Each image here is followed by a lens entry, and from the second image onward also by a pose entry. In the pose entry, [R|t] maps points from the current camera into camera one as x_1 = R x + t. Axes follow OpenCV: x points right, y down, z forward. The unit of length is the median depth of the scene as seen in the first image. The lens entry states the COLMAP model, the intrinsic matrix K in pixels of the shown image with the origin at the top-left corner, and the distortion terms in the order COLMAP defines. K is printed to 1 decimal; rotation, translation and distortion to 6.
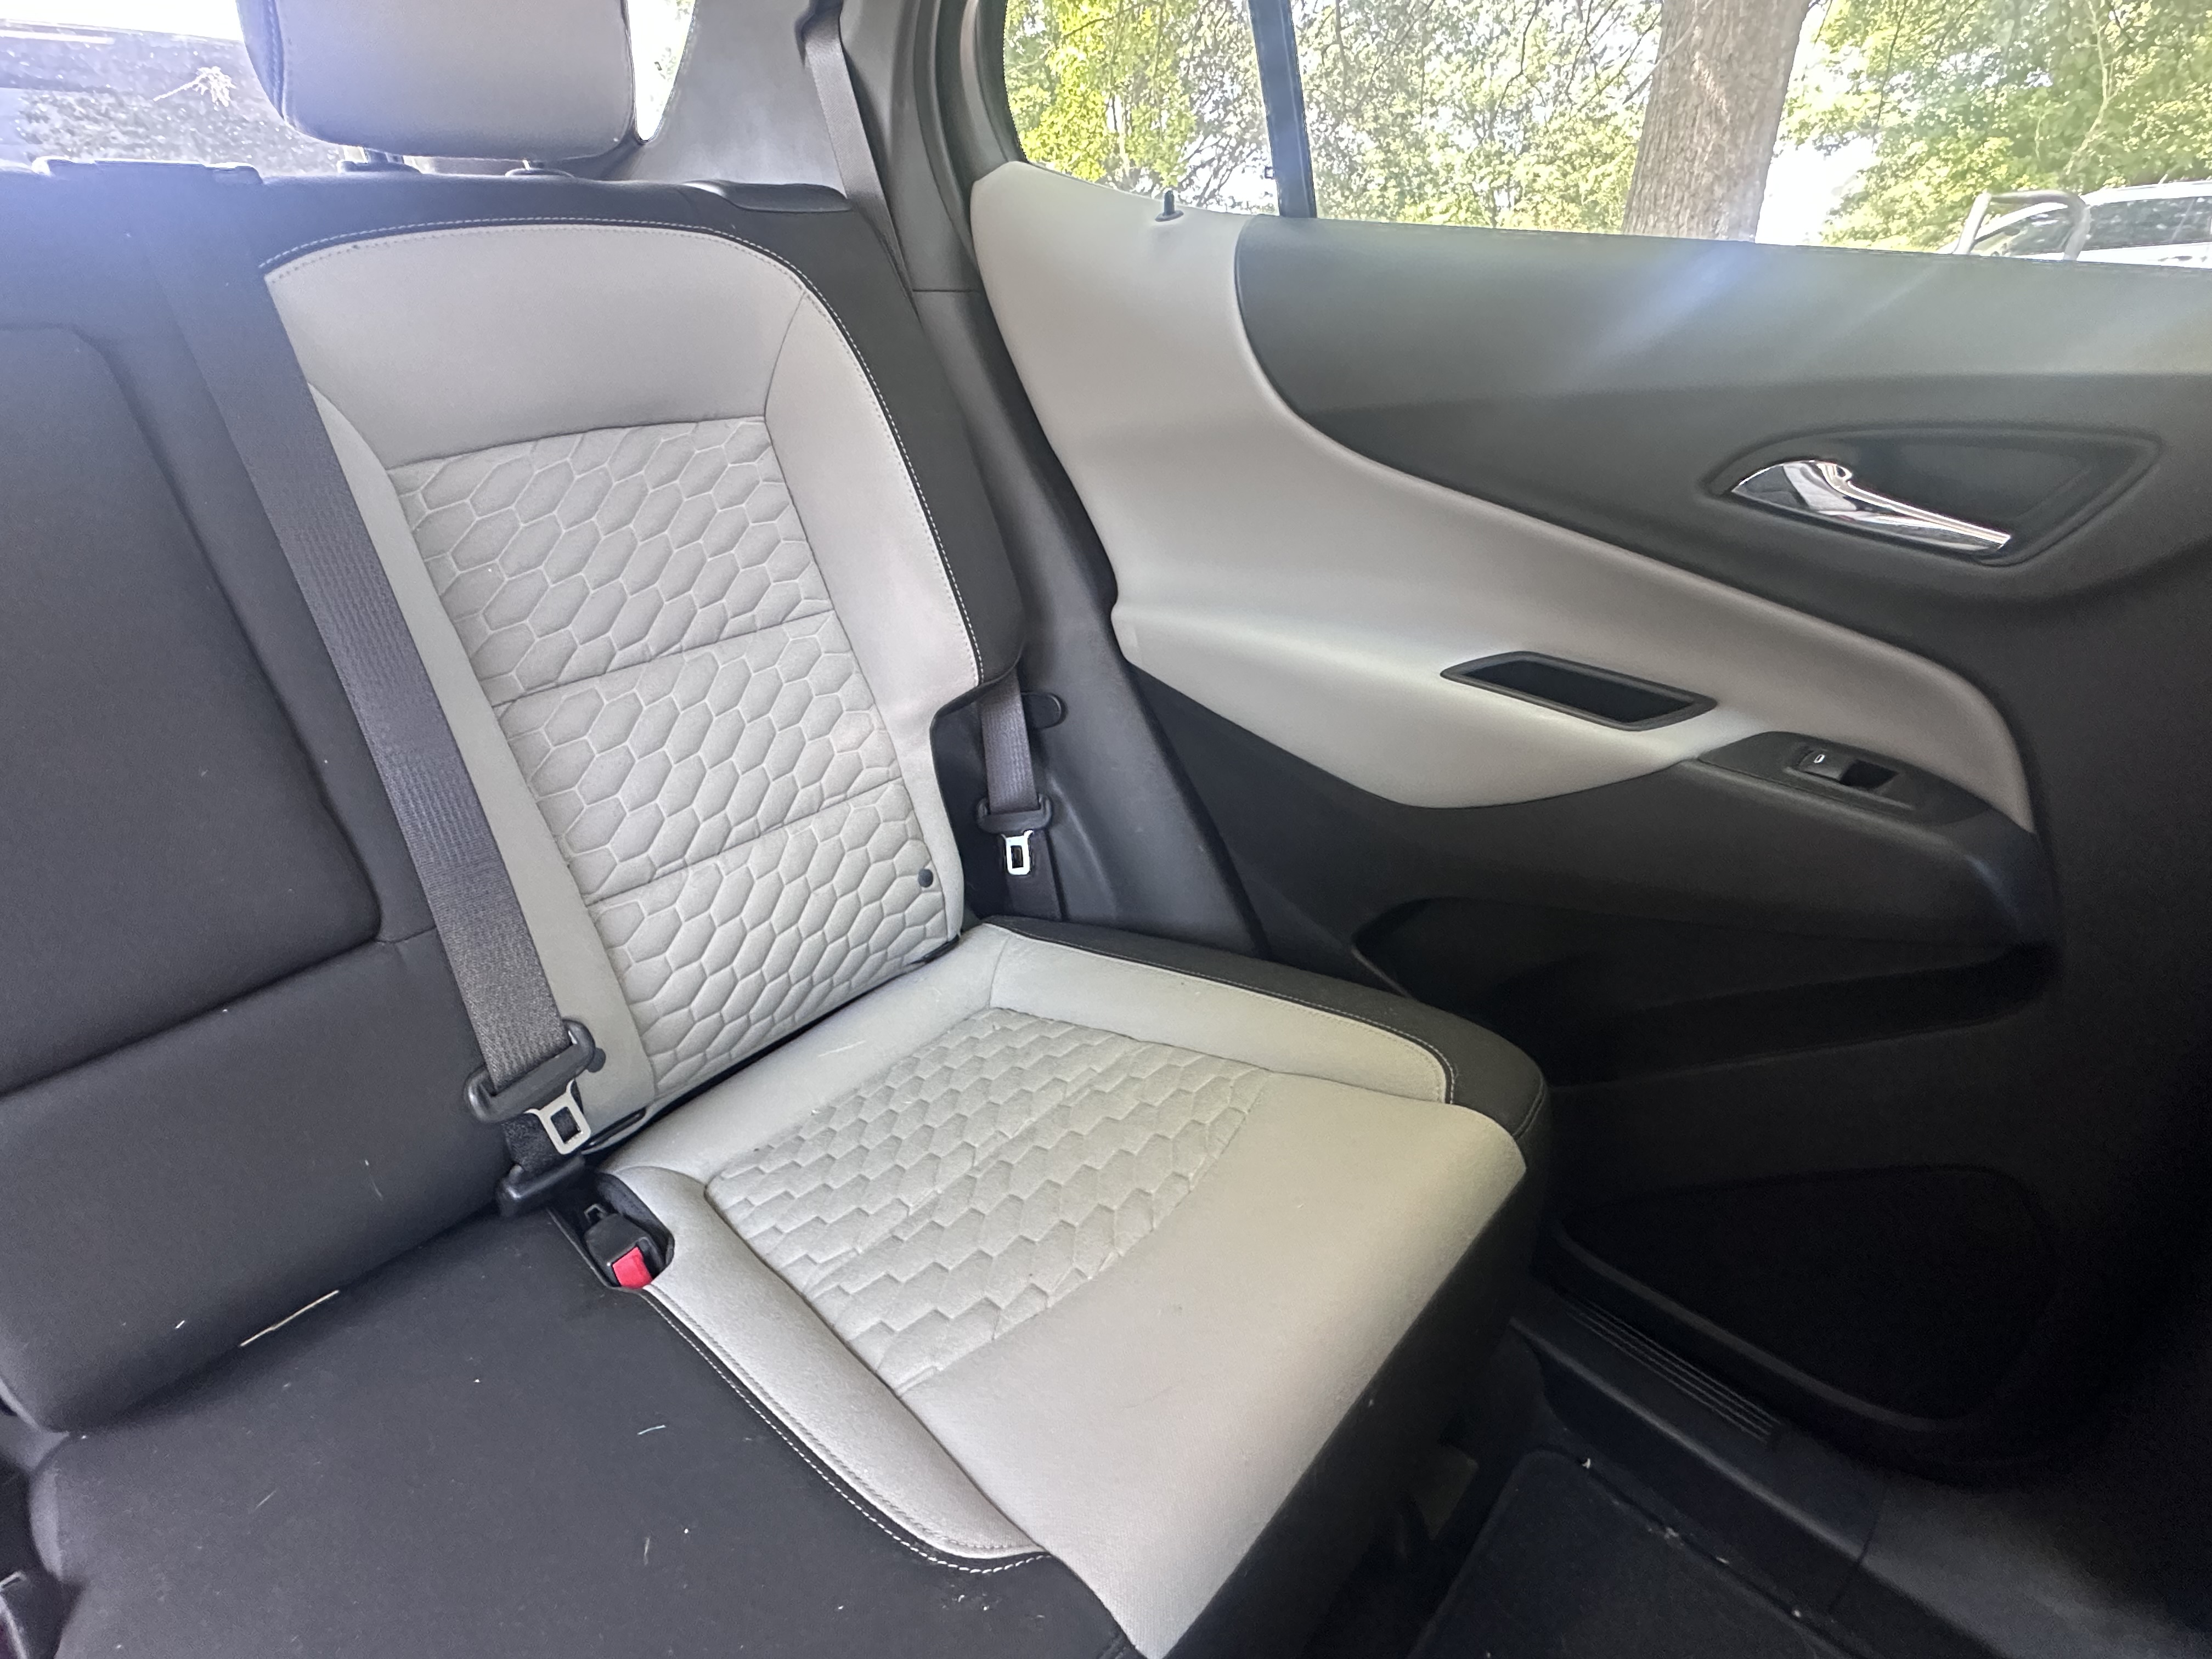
lens RADIAL K [[1042.5, 0, 1095.1], [0, 1042.5, 814.6], [0, 0, 1]] dist [-0.018229, 0.006280]
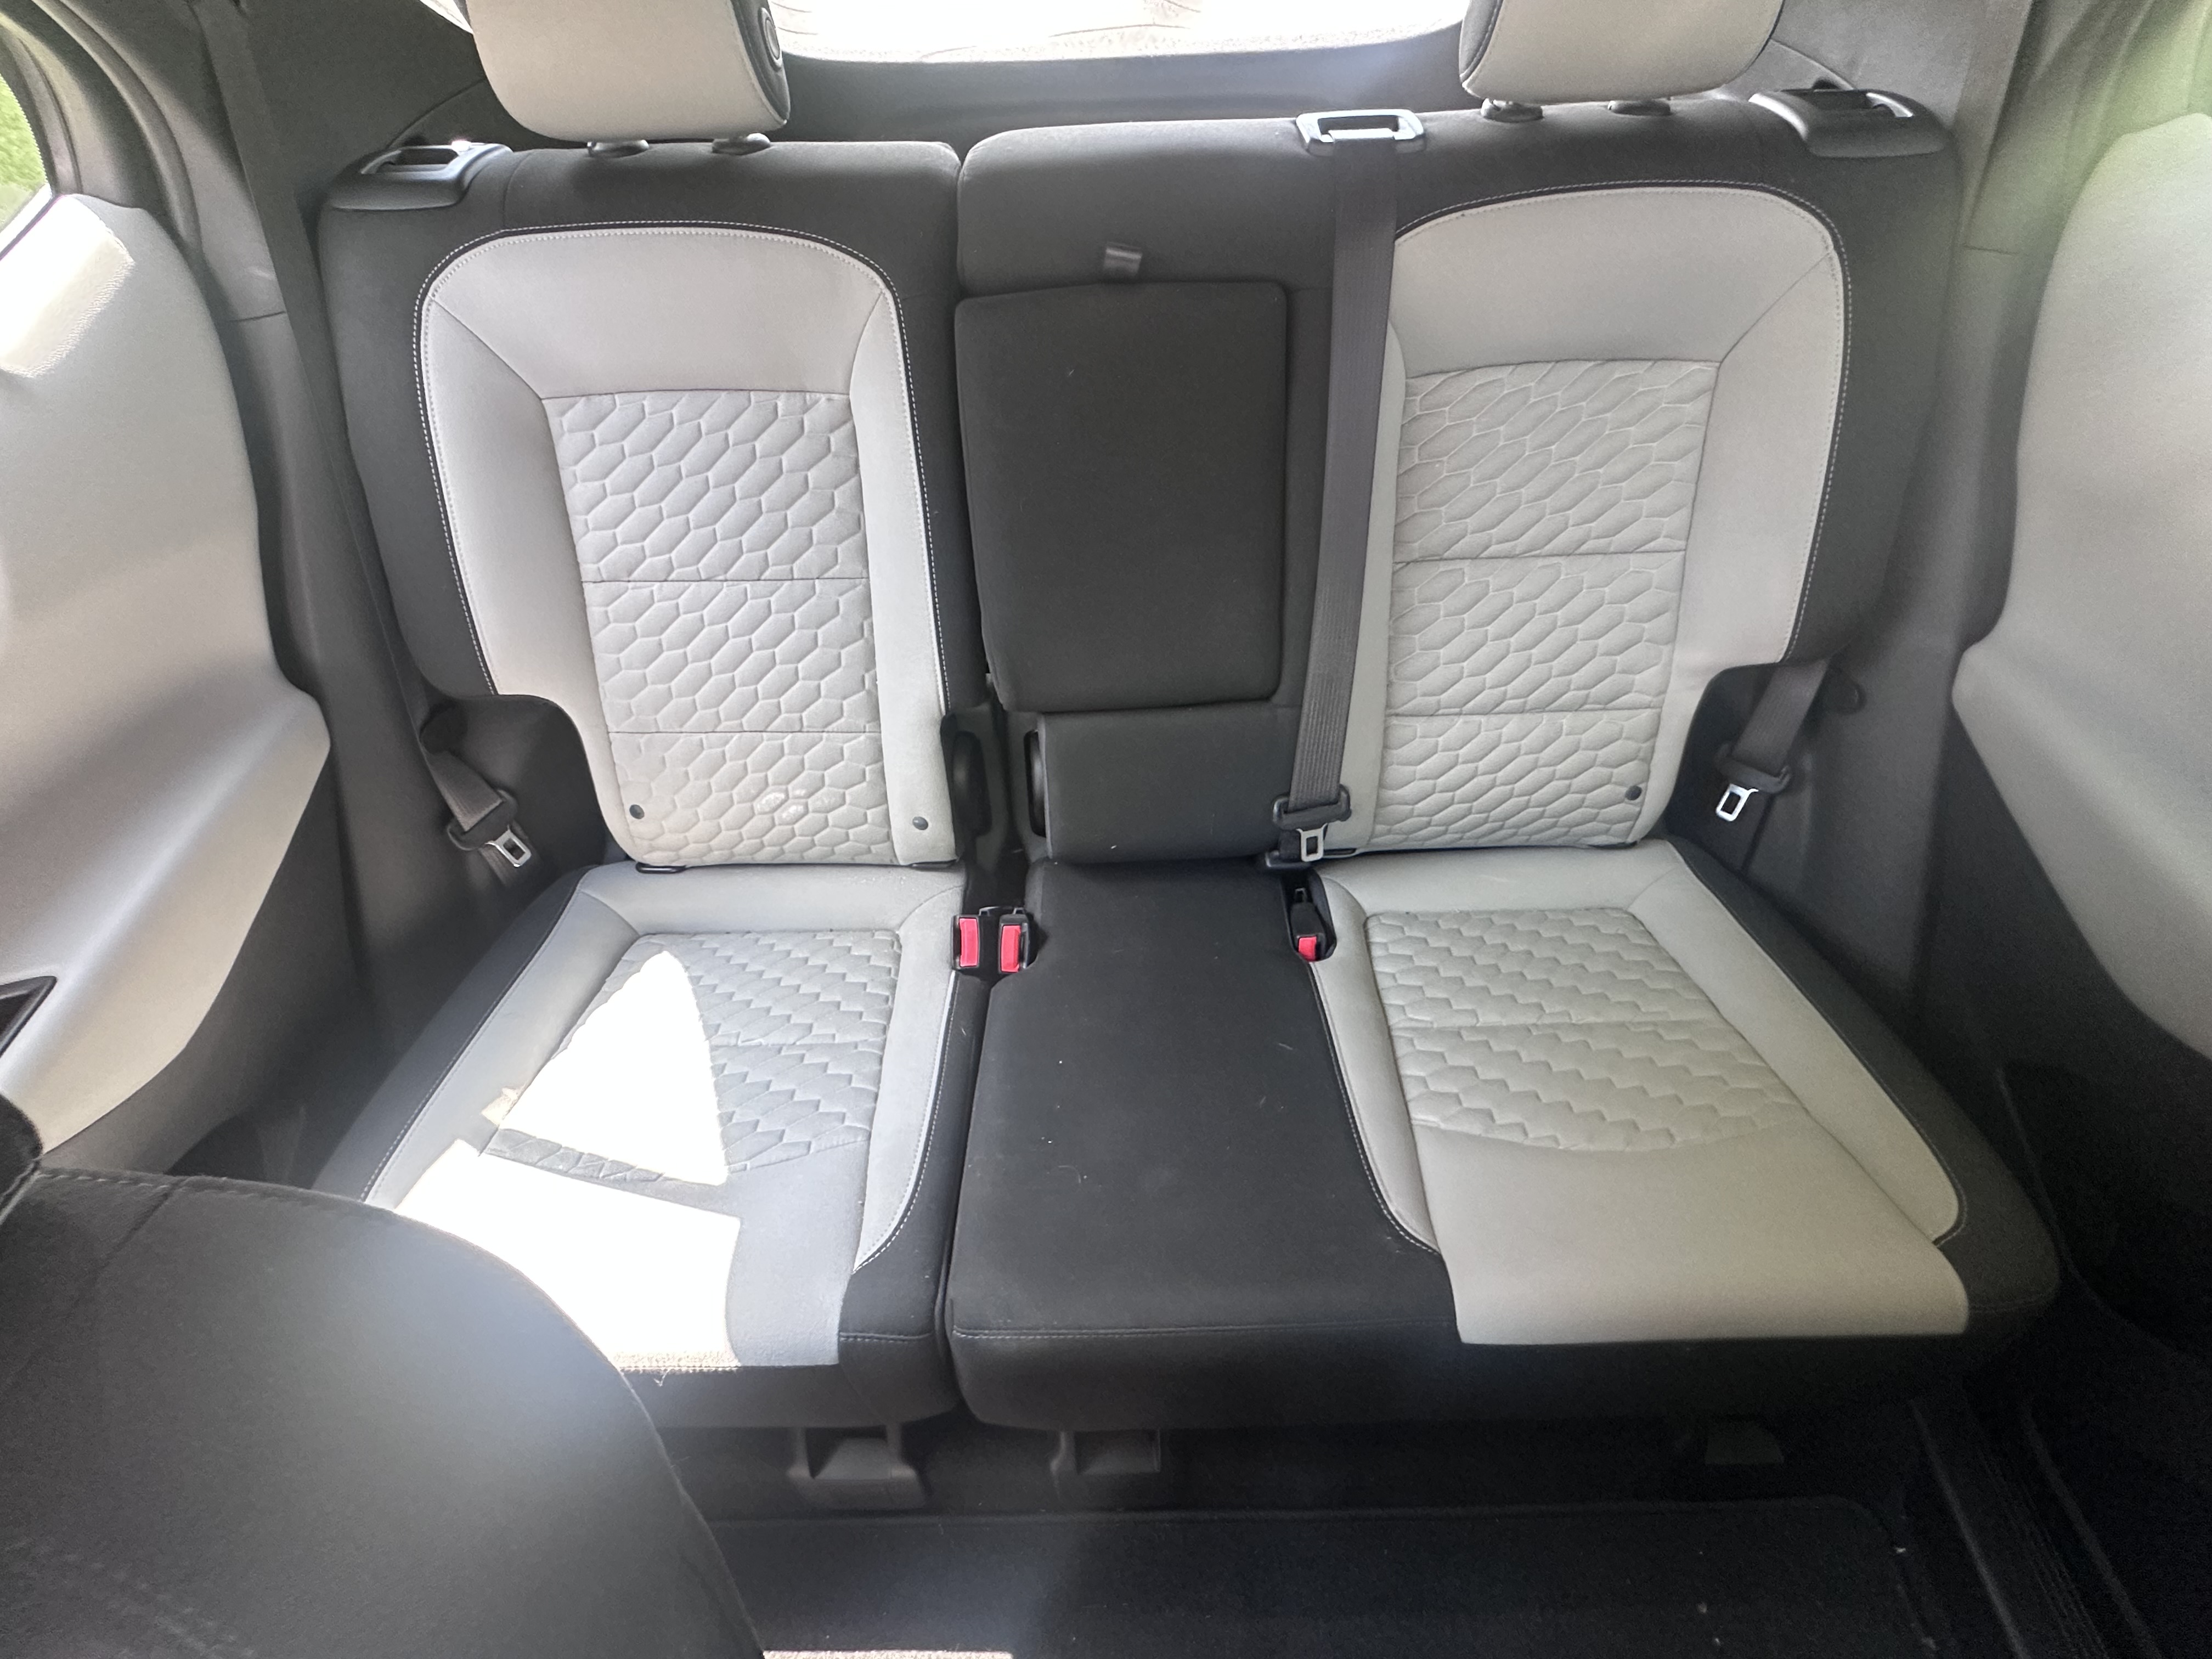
lens RADIAL K [[1042.5, 0, 1095.1], [0, 1042.5, 814.6], [0, 0, 1]] dist [-0.018229, 0.006280]
pose [[0.689165, 0.521678, -0.502896, 0.025435], [-0.331466, 0.844123, 0.421411, -0.260956], [0.644346, -0.123729, 0.754658, -0.347019]]
